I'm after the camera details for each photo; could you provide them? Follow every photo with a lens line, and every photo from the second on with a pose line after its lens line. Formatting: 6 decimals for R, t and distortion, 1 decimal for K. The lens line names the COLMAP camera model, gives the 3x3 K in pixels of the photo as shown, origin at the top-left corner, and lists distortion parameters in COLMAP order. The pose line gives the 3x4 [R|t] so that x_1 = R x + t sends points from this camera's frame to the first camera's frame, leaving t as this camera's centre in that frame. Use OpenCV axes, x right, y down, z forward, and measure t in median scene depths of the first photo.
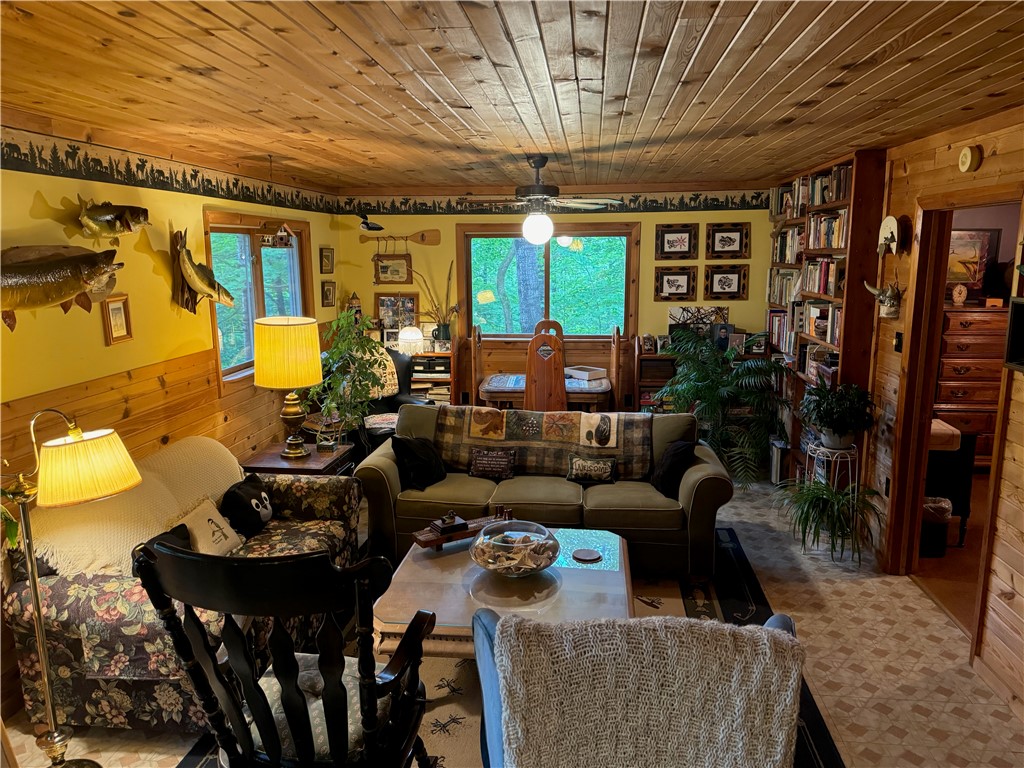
lens RADIAL K [[724.5, 0, 512.0], [0, 724.5, 384.0], [0, 0, 1]] dist [0.127971, -0.181791]
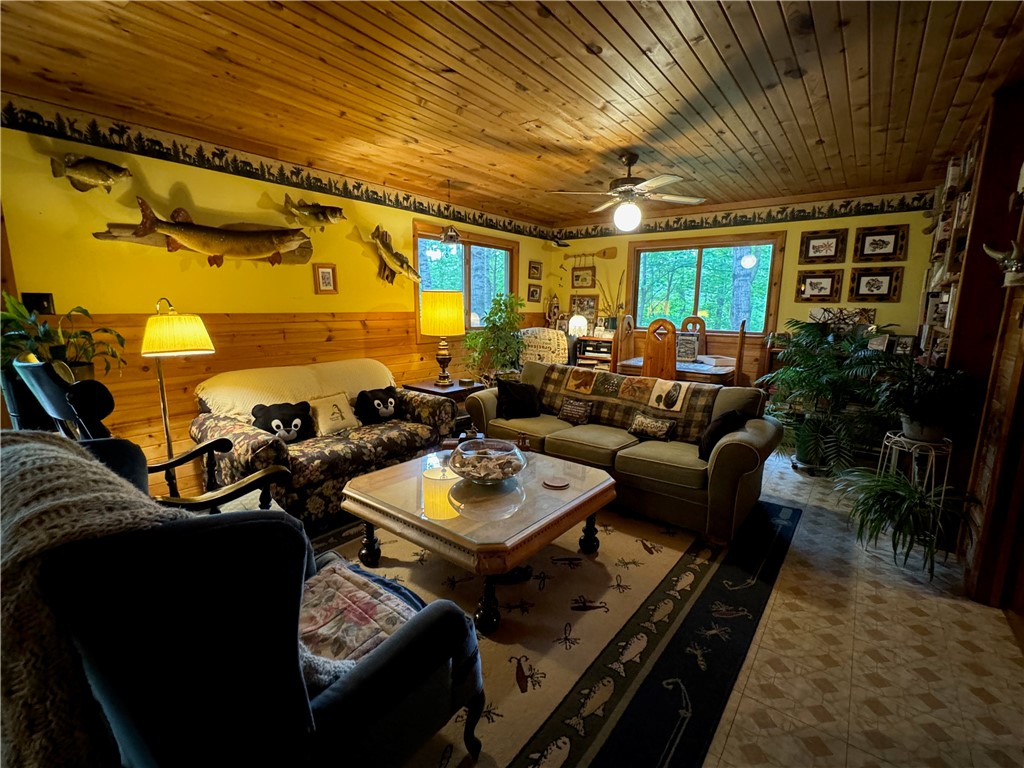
lens RADIAL K [[458.2, 0, 512.0], [0, 458.2, 384.0], [0, 0, 1]] dist [-0.000834, -0.000421]
pose [[0.856553, 0.106993, -0.504847, 0.231572], [-0.109607, 0.993670, 0.024624, 0.047849], [0.504286, 0.034243, 0.862858, 0.227835]]
